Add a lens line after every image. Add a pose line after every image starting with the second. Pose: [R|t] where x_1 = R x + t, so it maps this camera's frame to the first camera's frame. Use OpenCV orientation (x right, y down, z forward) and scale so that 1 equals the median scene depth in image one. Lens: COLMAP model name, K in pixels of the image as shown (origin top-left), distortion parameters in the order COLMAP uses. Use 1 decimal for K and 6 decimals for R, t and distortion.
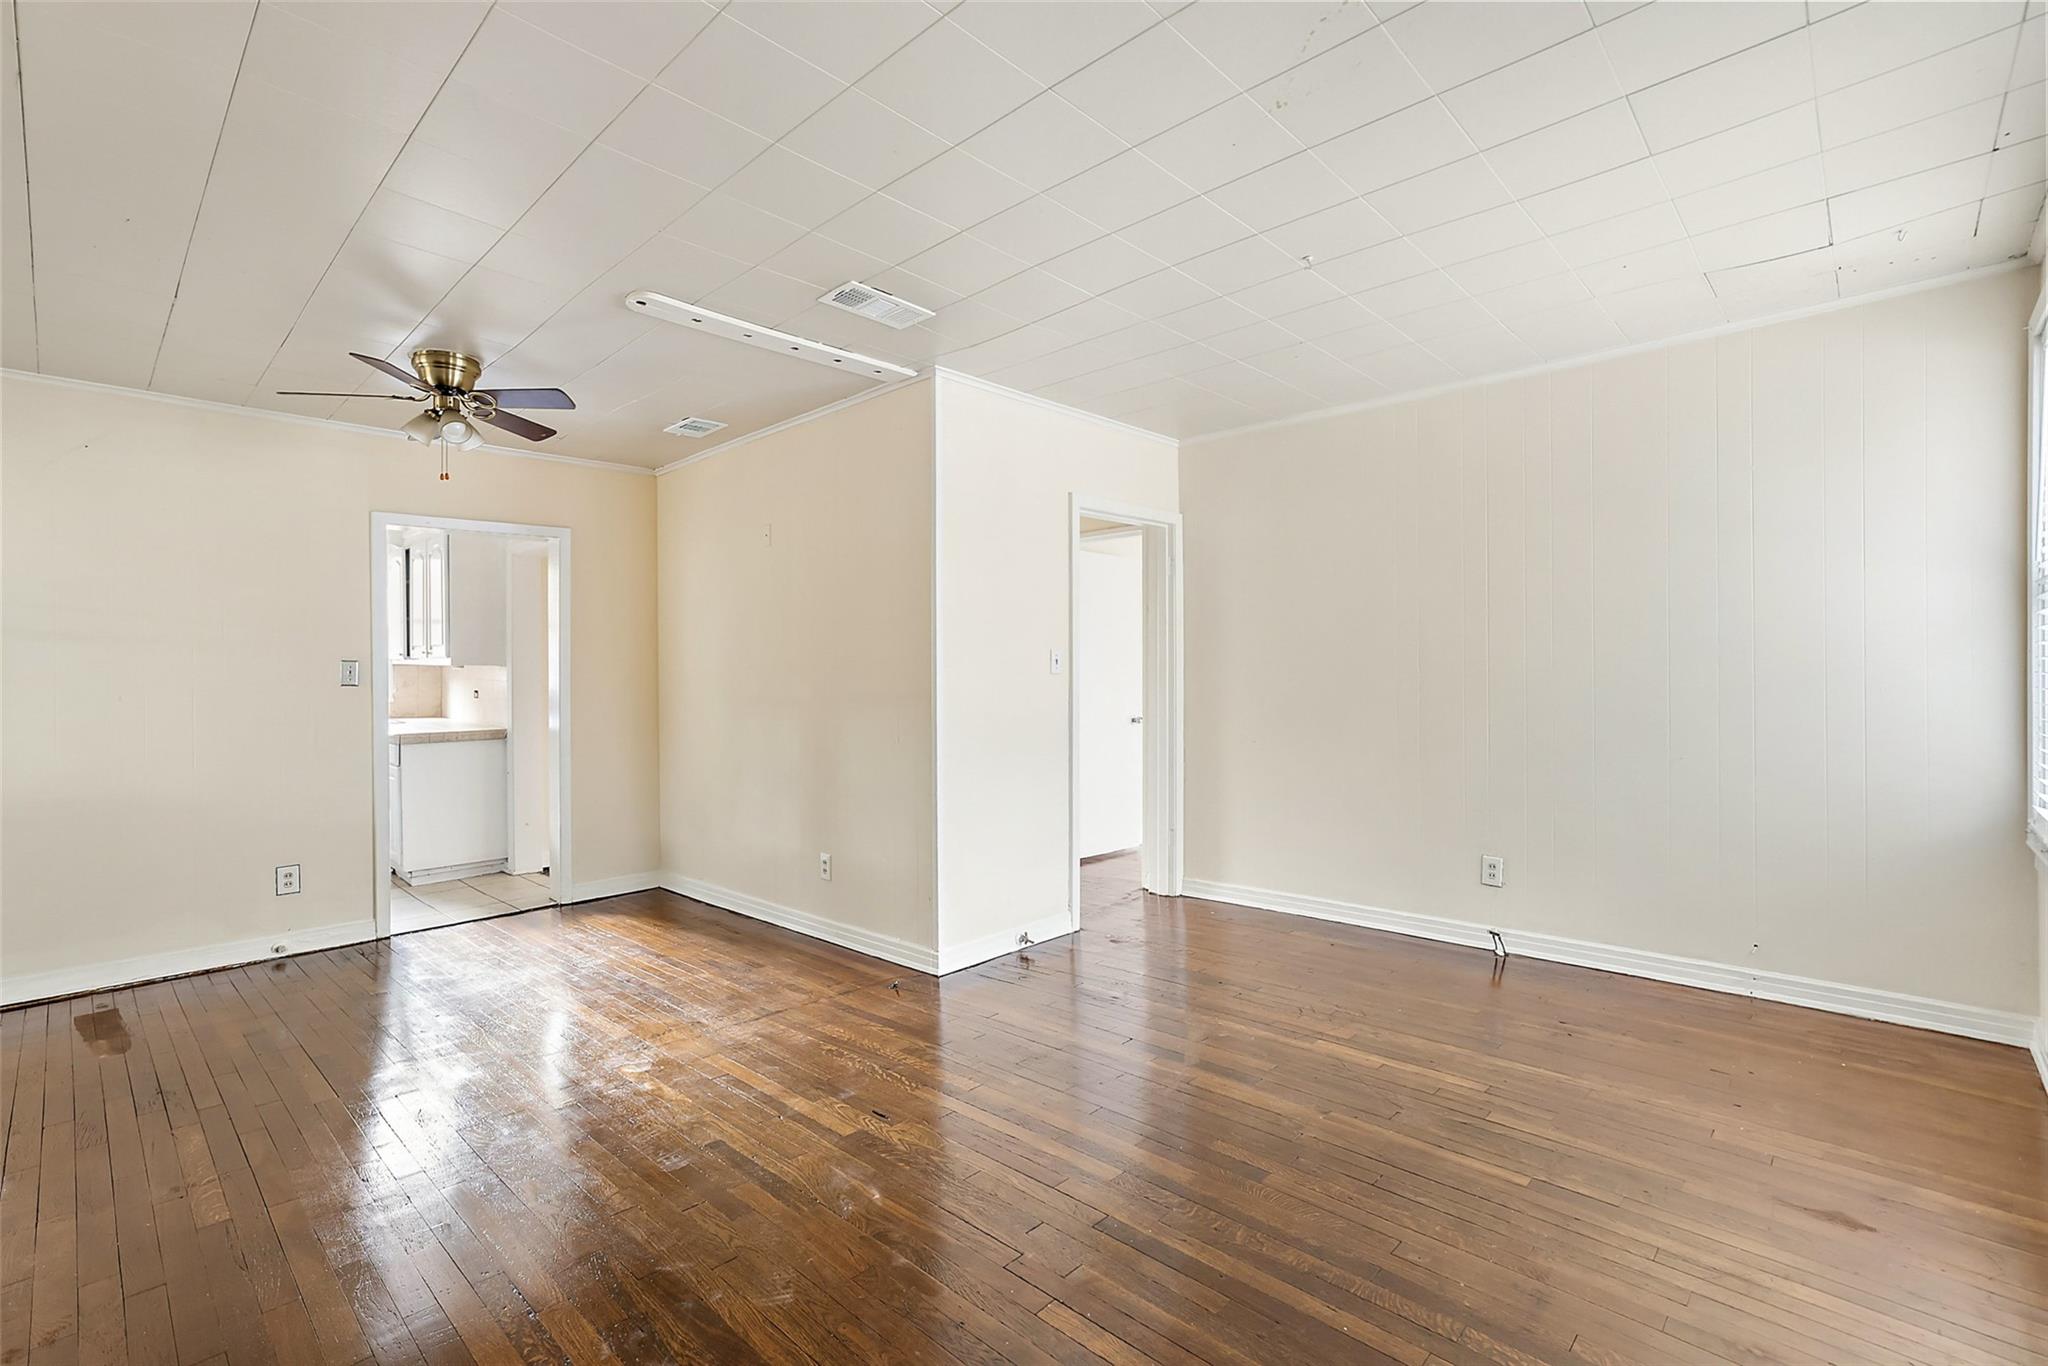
lens RADIAL K [[928.2, 0, 1036.3], [0, 928.2, 680.3], [0, 0, 1]] dist [0.003609, 0.000686]
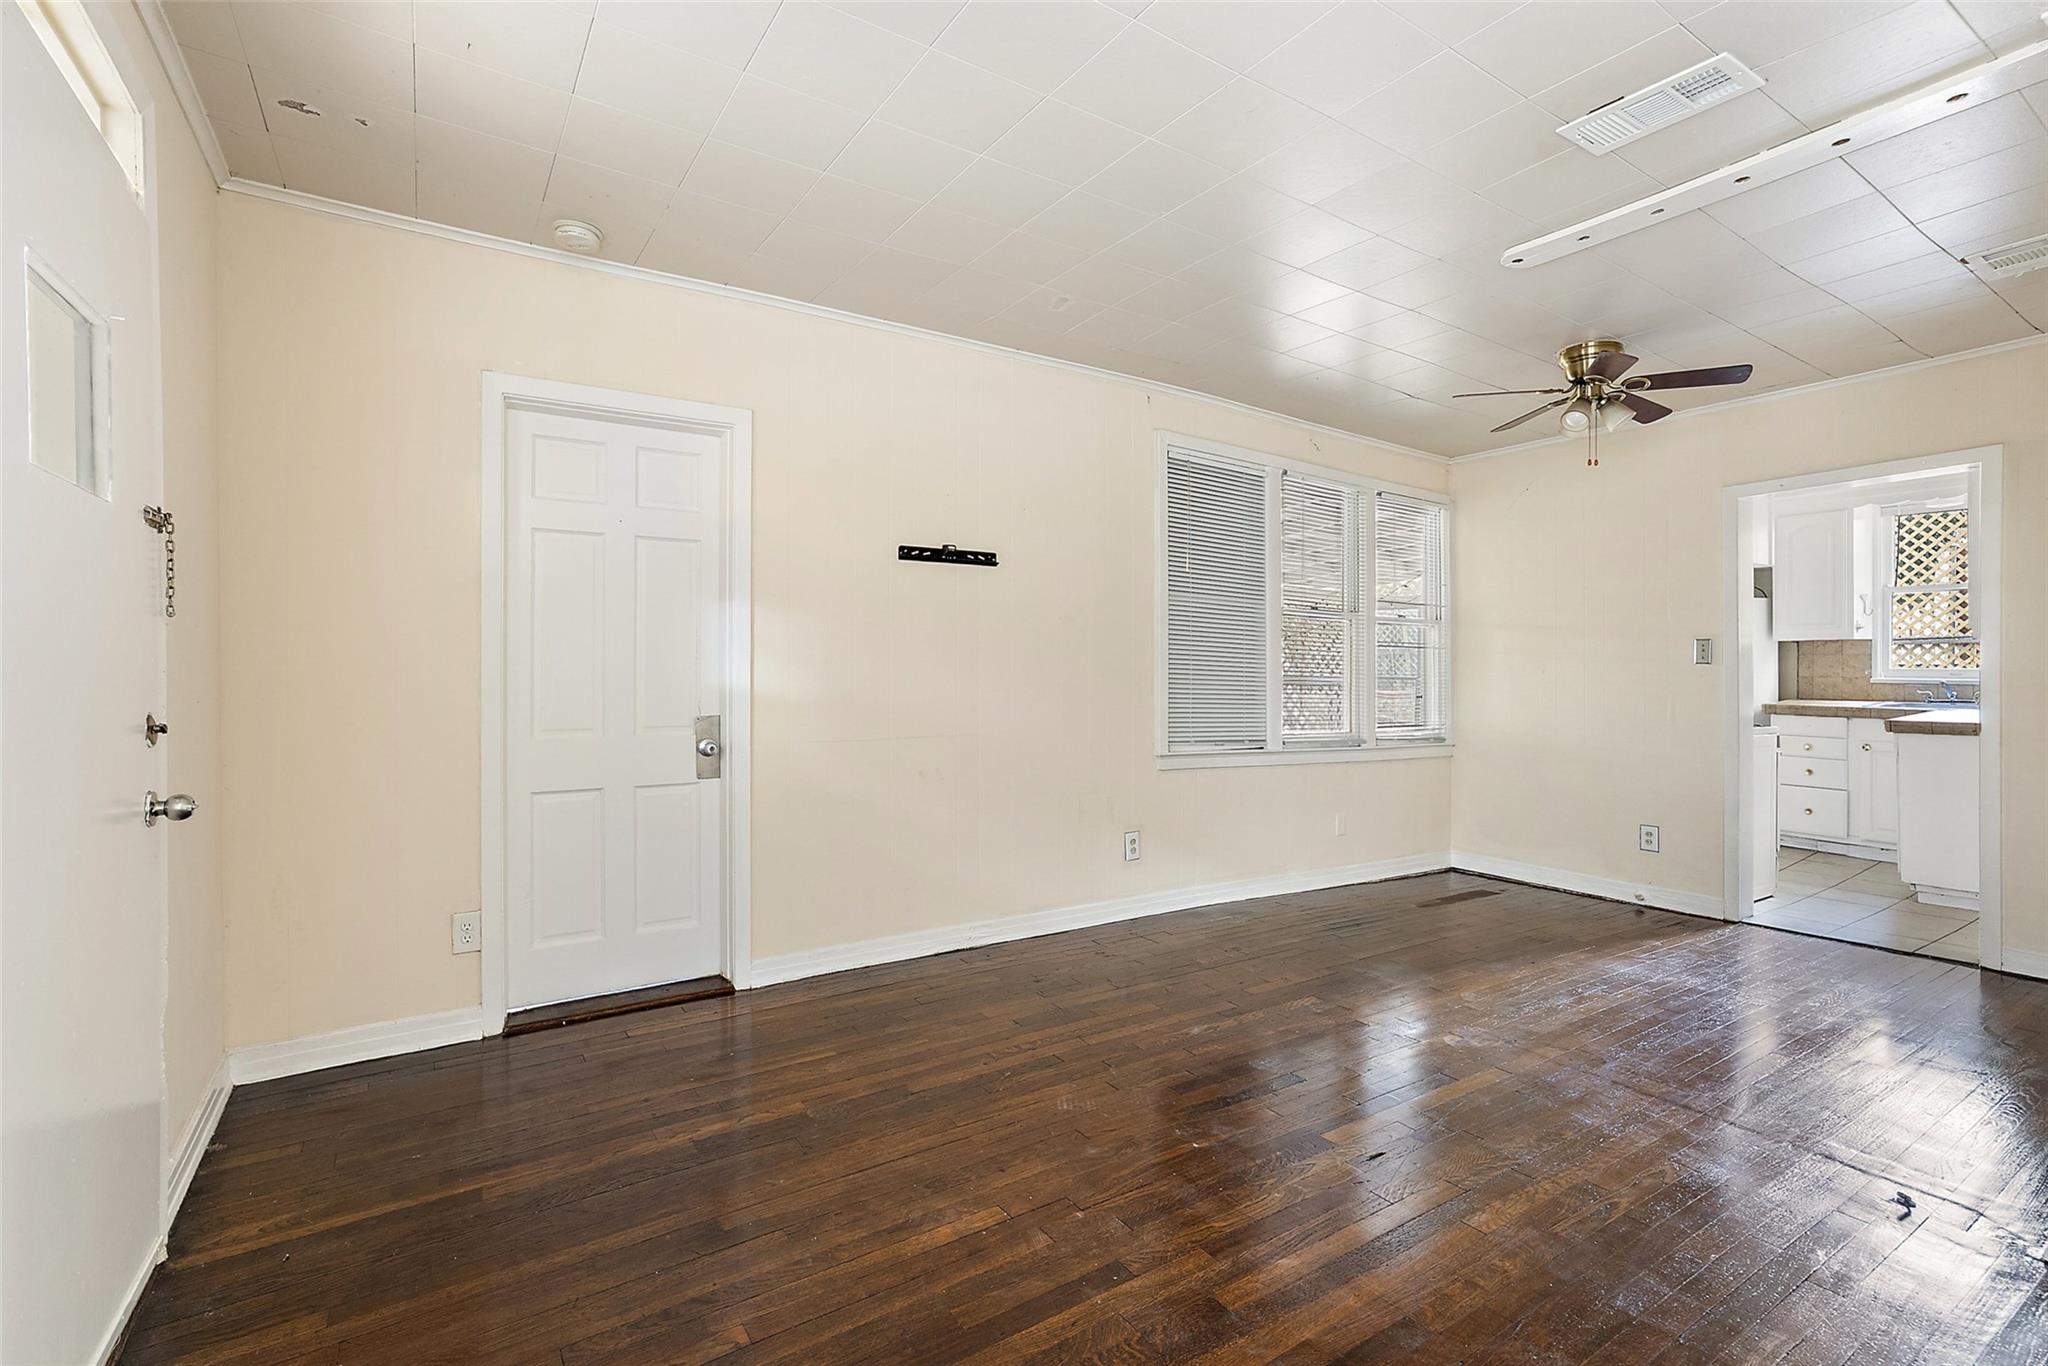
lens RADIAL K [[928.2, 0, 1021.3], [0, 928.2, 674.5], [0, 0, 1]] dist [0.003609, 0.000686]
pose [[-0.222835, 0.018617, -0.974679, 0.506426], [-0.003839, 0.999793, 0.019974, -0.000759], [0.974849, 0.008192, -0.222717, 0.586374]]
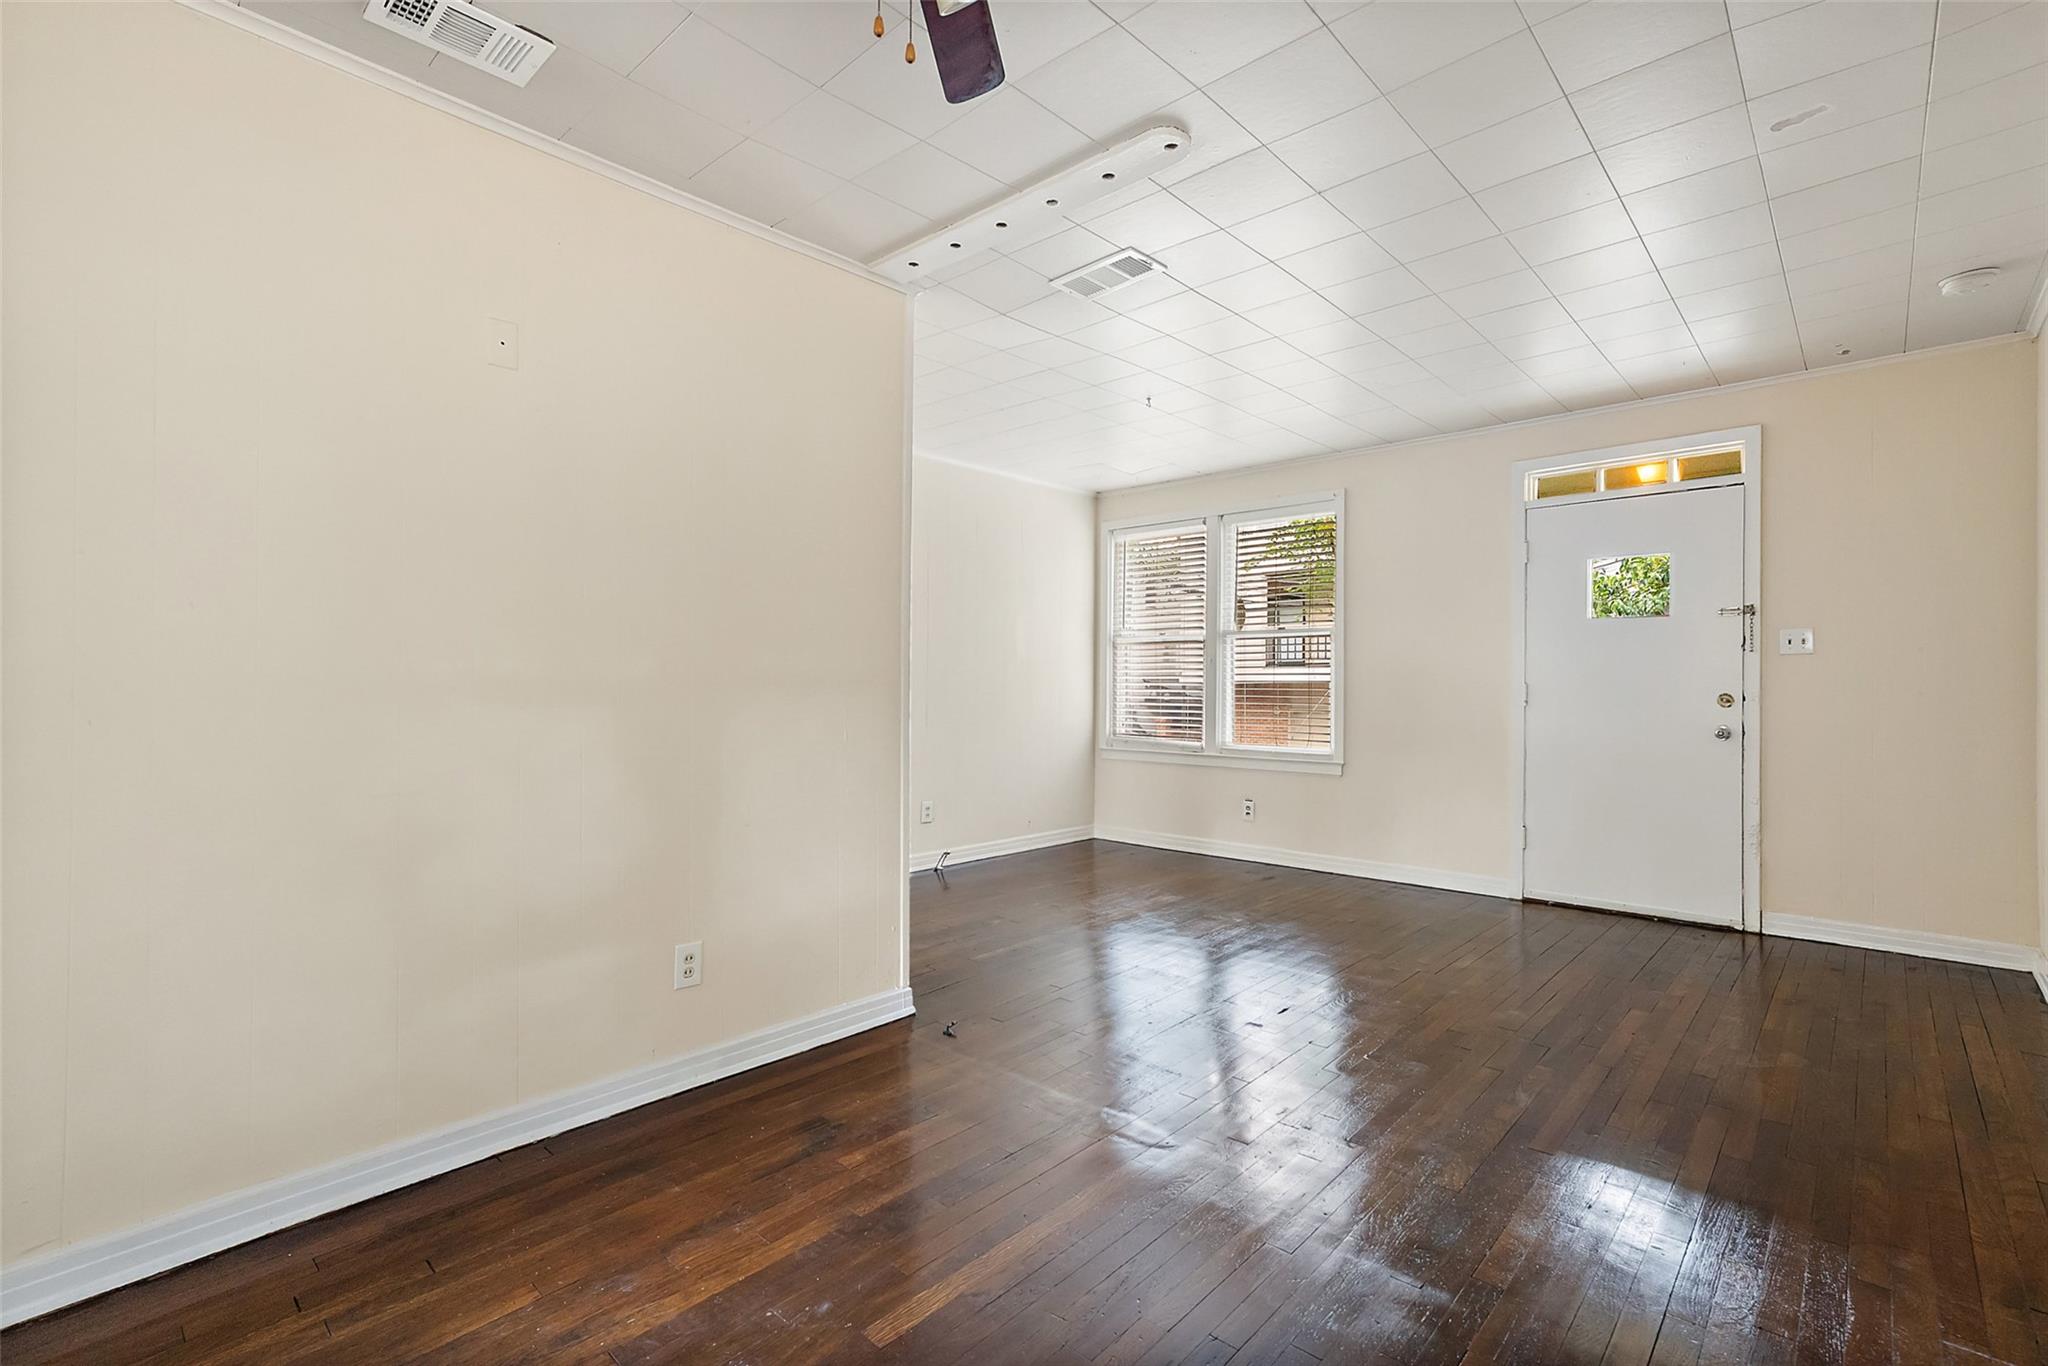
lens RADIAL K [[928.2, 0, 1026.0], [0, 928.2, 686.1], [0, 0, 1]] dist [0.003609, 0.000686]
pose [[-0.017872, 0.009483, 0.999795, -0.966506], [0.000285, 0.999955, -0.009479, 0.030561], [-0.999840, 0.000115, -0.017874, 0.927712]]
